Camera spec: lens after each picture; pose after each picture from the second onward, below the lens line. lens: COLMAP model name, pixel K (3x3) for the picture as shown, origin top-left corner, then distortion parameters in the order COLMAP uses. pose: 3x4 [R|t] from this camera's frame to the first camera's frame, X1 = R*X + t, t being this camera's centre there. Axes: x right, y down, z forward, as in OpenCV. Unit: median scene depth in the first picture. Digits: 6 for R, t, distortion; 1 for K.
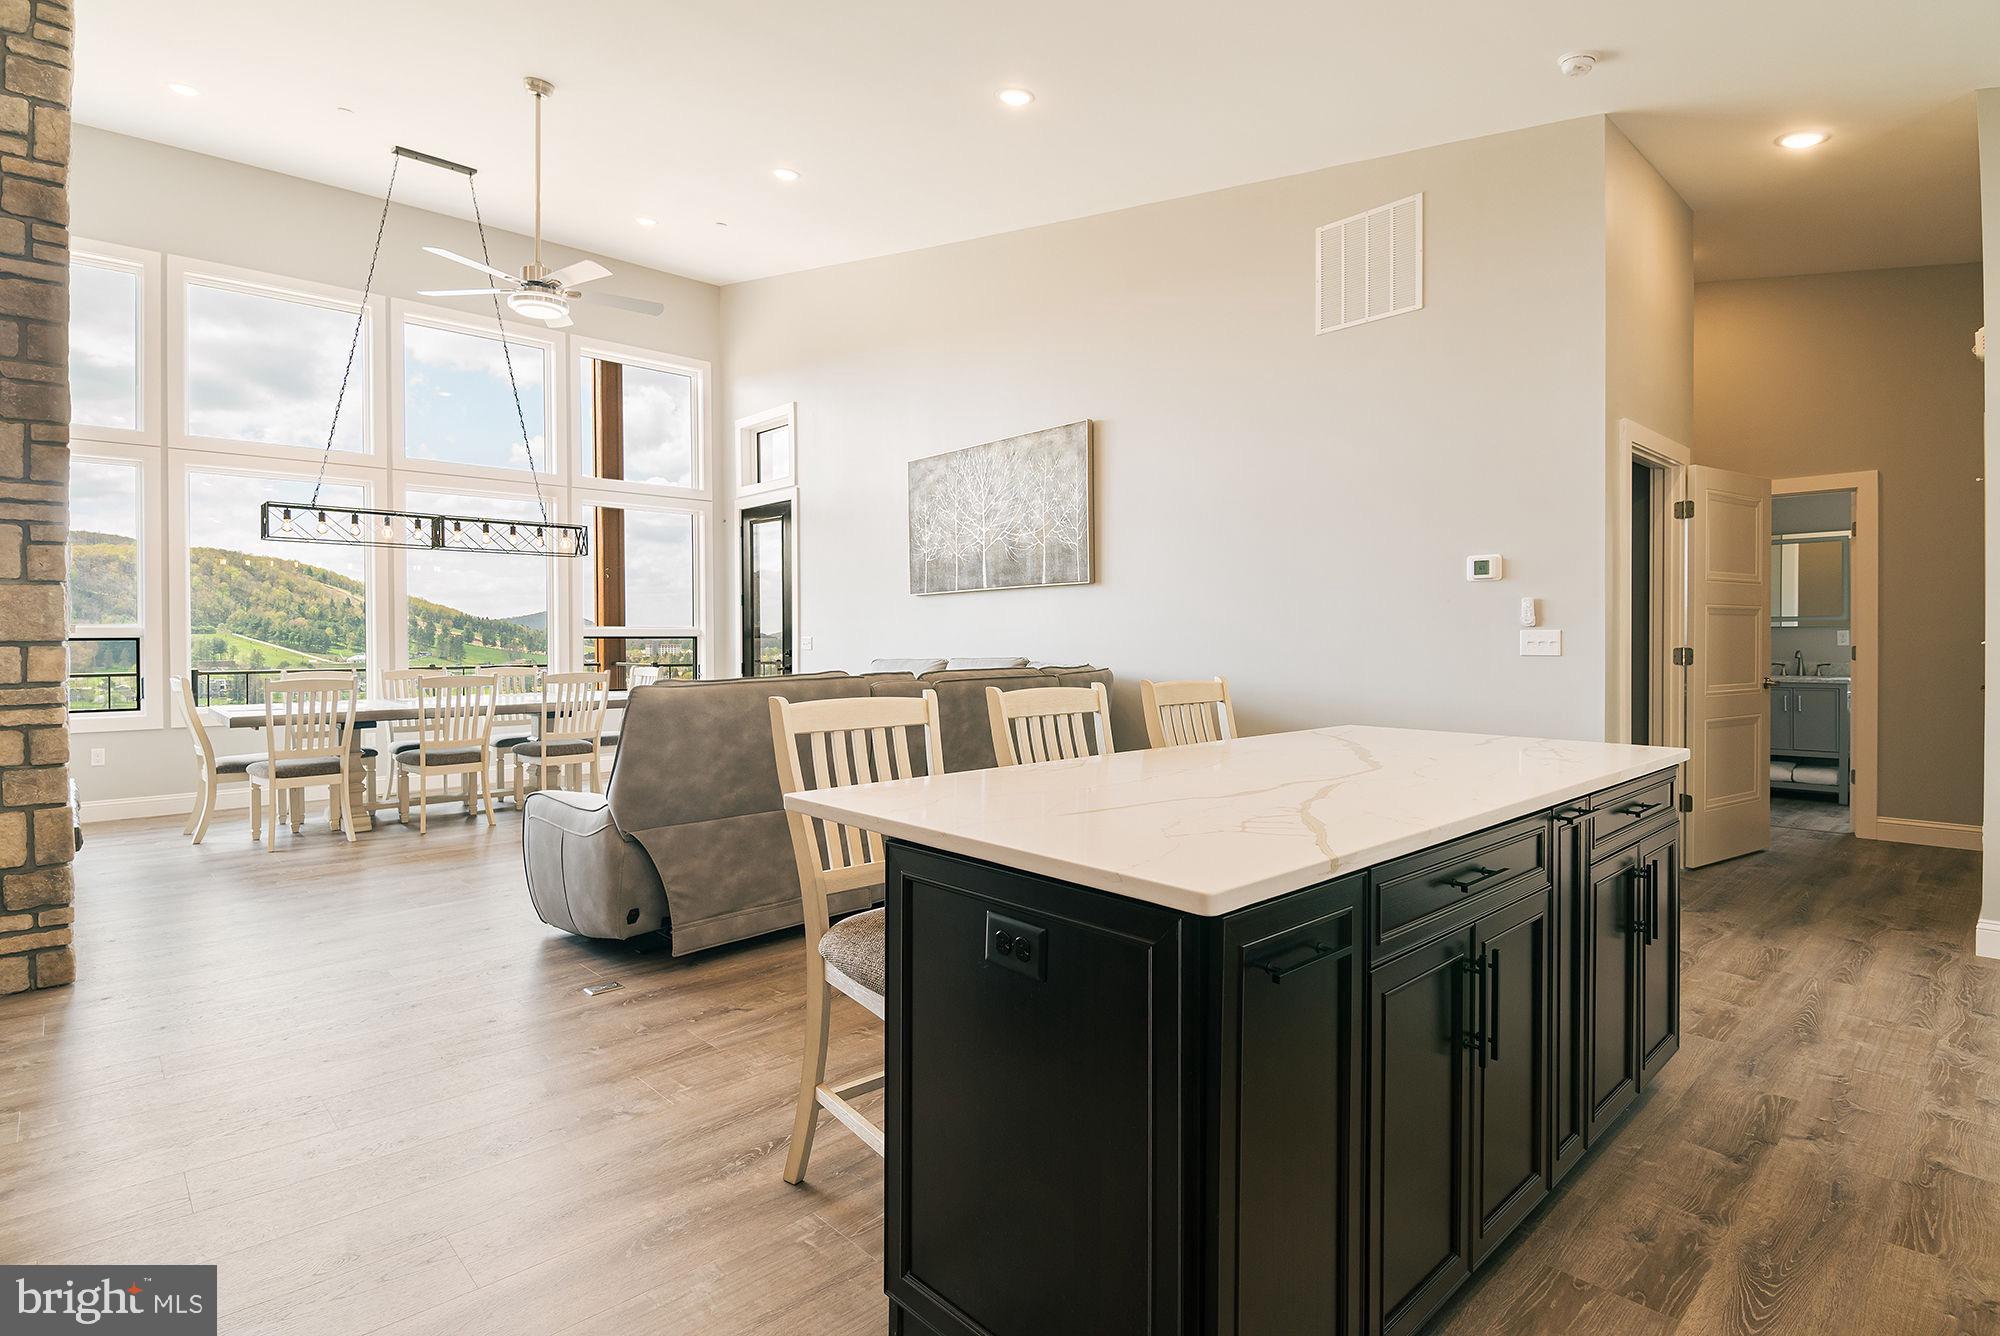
lens RADIAL K [[993.2, 0, 977.4], [0, 993.2, 646.5], [0, 0, 1]] dist [0.026916, -0.024303]
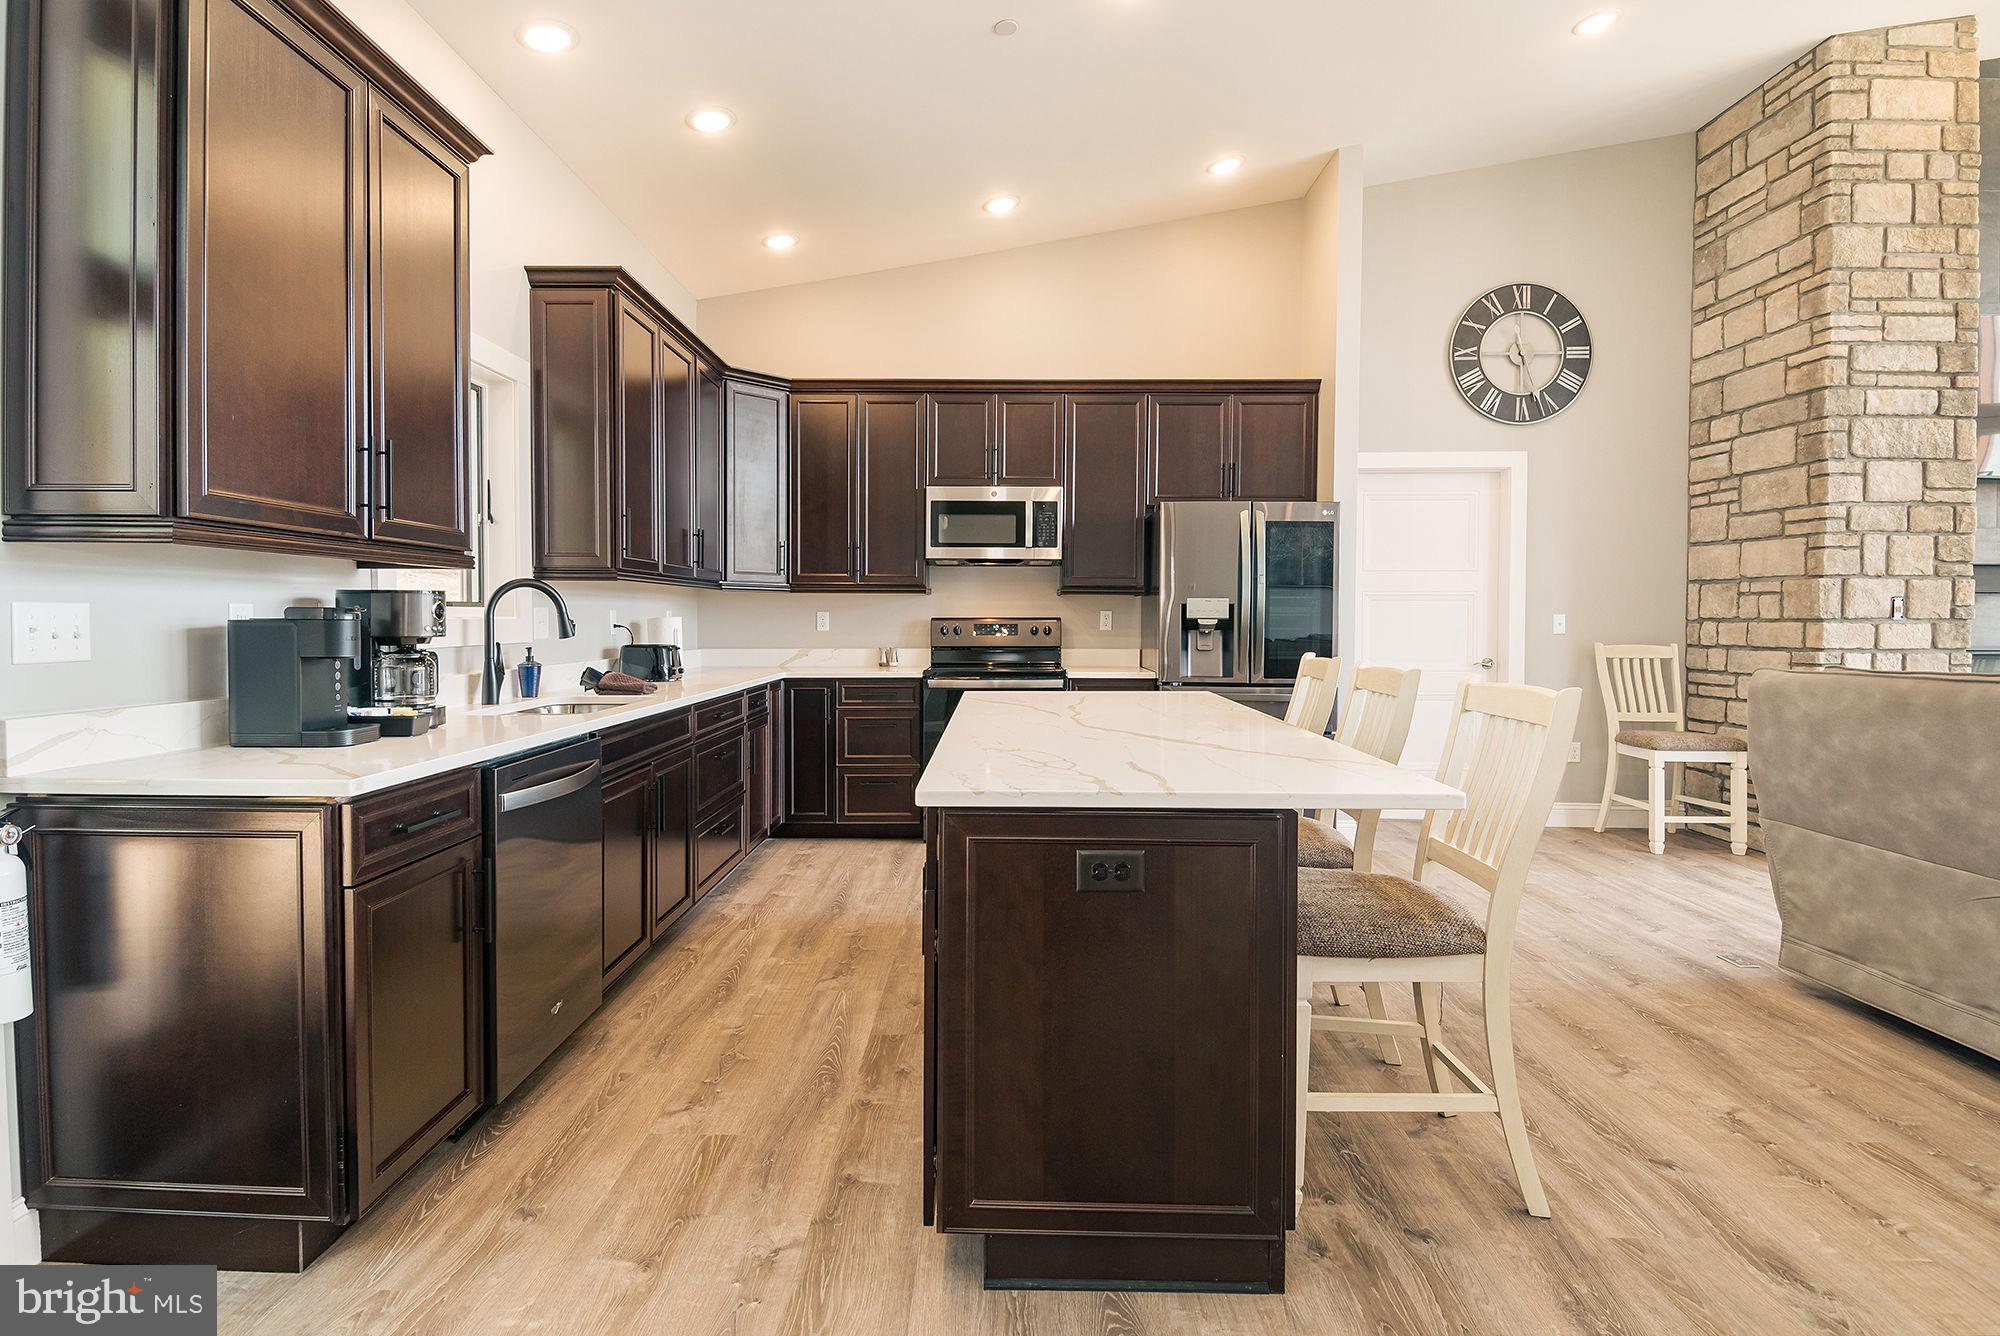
lens RADIAL K [[996.8, 0, 980.1], [0, 996.8, 634.0], [0, 0, 1]] dist [0.017054, -0.025270]
pose [[-0.695423, 0.014128, -0.718462, 0.890919], [-0.004879, 0.999691, 0.024380, -0.012441], [0.718584, 0.020460, -0.695139, 1.148976]]
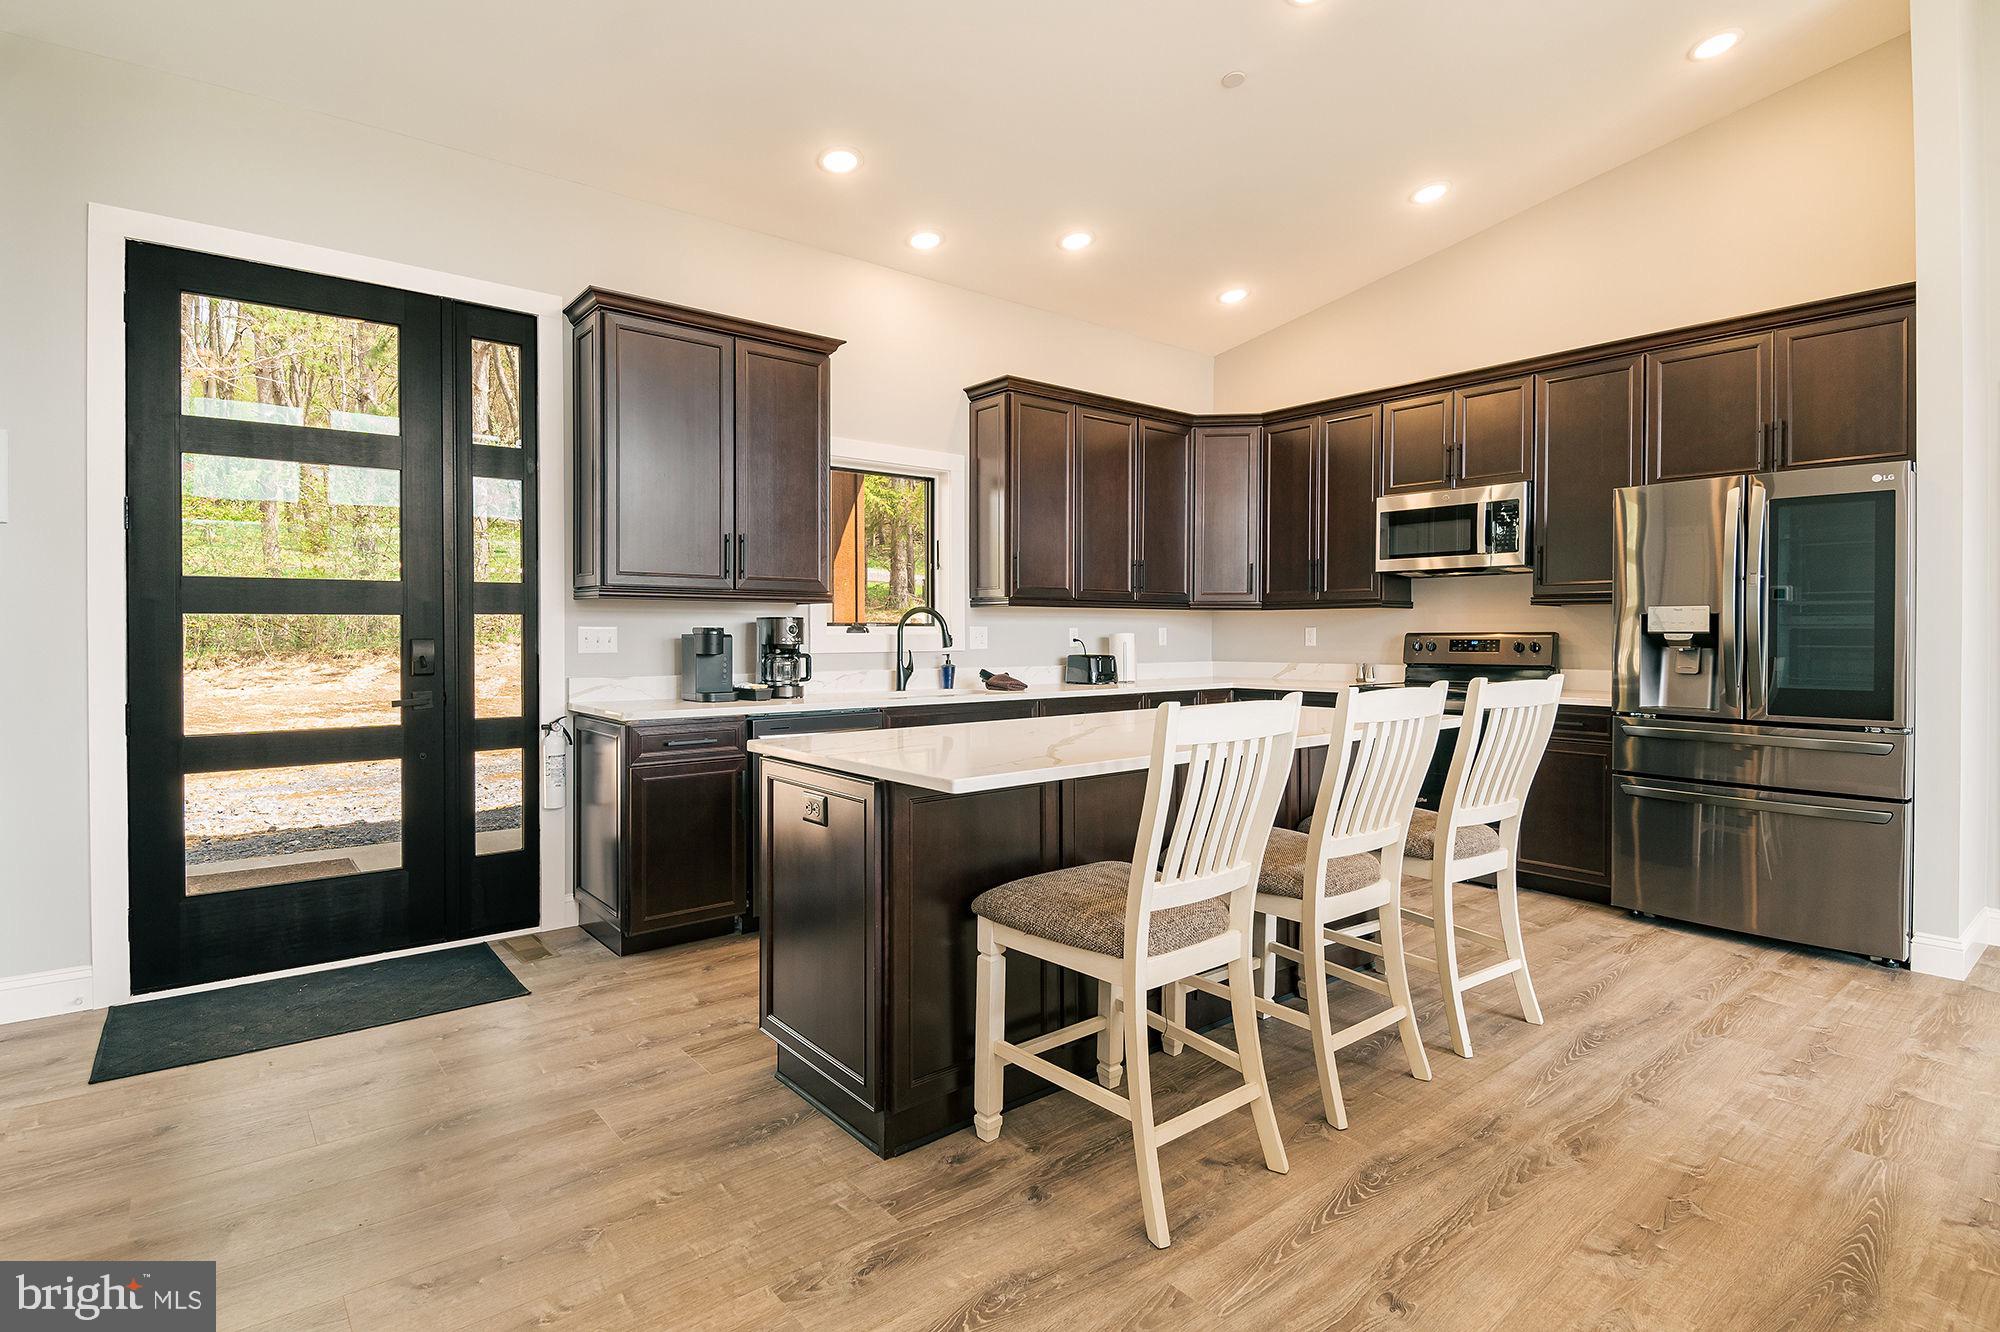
lens RADIAL K [[963.2, 0, 959.7], [0, 963.2, 623.5], [0, 0, 1]] dist [0.025312, -0.019937]
pose [[-0.996947, 0.004841, 0.077937, 0.318947], [0.004505, 0.999980, -0.004495, -0.010096], [-0.077957, -0.004131, -0.996948, 1.541929]]
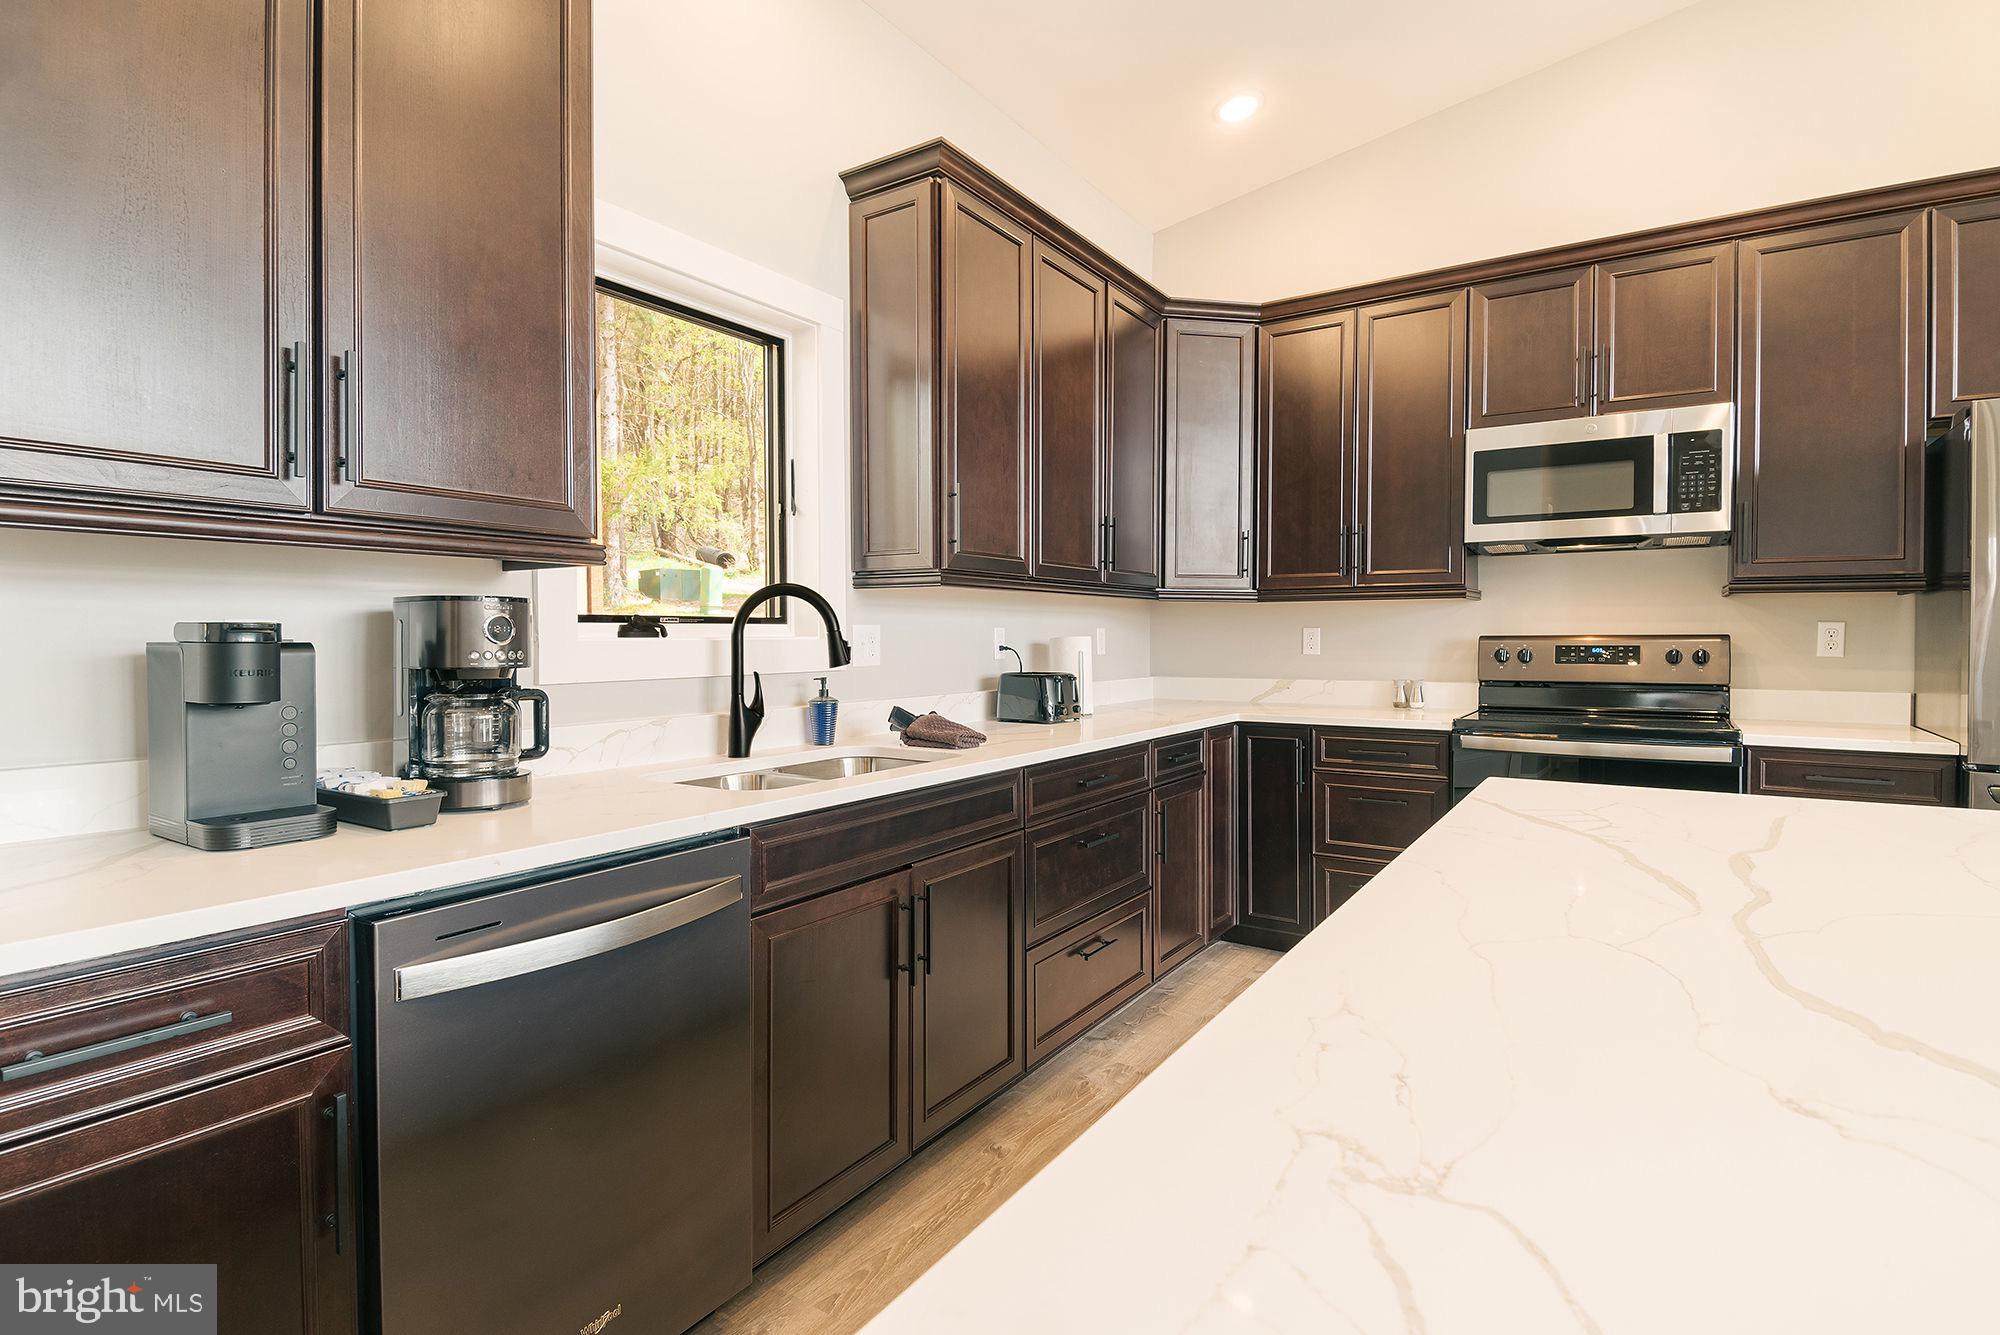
lens RADIAL K [[993.2, 0, 977.4], [0, 993.2, 646.0], [0, 0, 1]] dist [0.026916, -0.024303]
pose [[-0.973970, 0.007711, -0.226548, 0.512768], [0.003869, 0.999841, 0.017395, -0.008180], [0.226646, 0.016066, -0.973845, 0.852403]]
